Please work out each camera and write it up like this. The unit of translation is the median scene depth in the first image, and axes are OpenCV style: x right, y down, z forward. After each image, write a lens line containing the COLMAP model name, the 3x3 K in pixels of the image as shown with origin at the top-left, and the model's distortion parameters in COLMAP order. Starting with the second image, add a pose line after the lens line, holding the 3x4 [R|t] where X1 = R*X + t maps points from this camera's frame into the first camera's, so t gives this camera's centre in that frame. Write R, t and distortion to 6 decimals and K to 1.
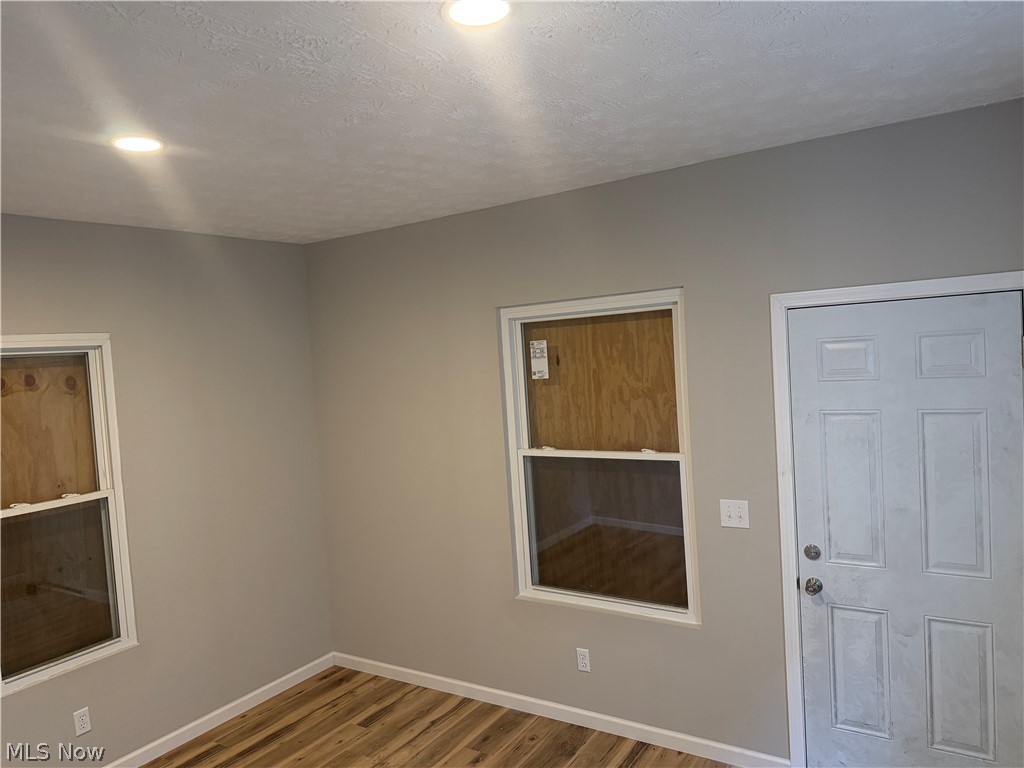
lens RADIAL K [[720.7, 0, 515.6], [0, 720.7, 377.6], [0, 0, 1]] dist [0.045339, -0.052377]
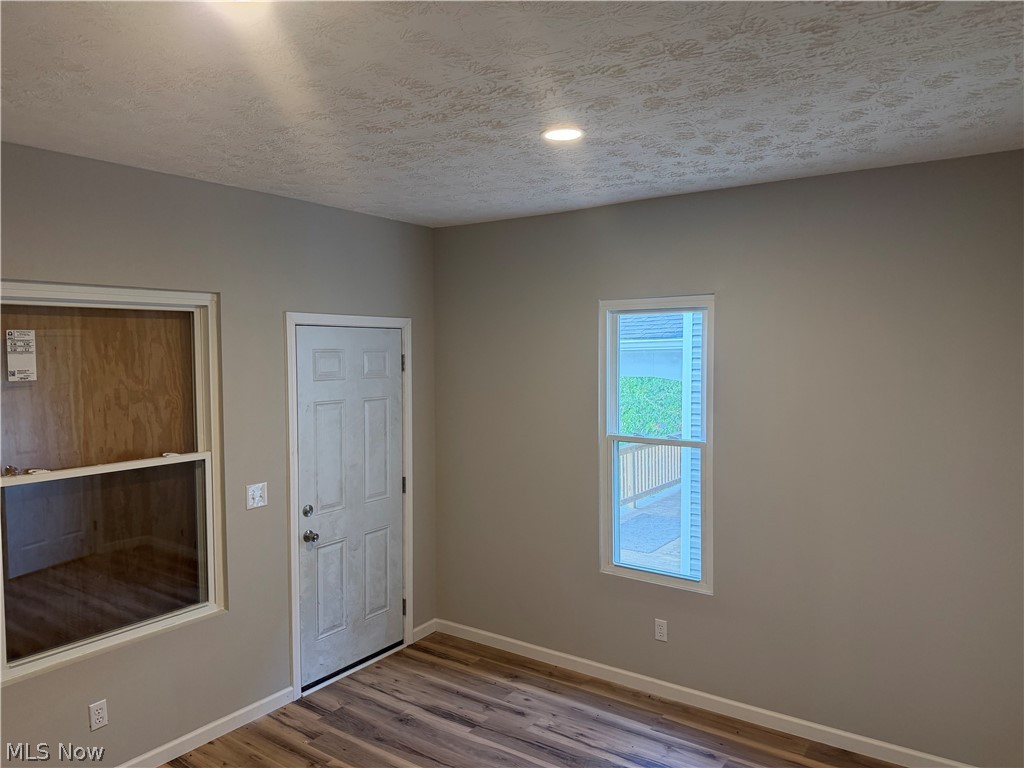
lens RADIAL K [[720.7, 0, 510.0], [0, 720.7, 374.1], [0, 0, 1]] dist [0.045339, -0.052377]
pose [[0.034036, 0.028406, 0.999017, -0.755650], [0.039652, 0.998771, -0.029750, 0.039980], [-0.998634, 0.040626, 0.032868, 0.493506]]
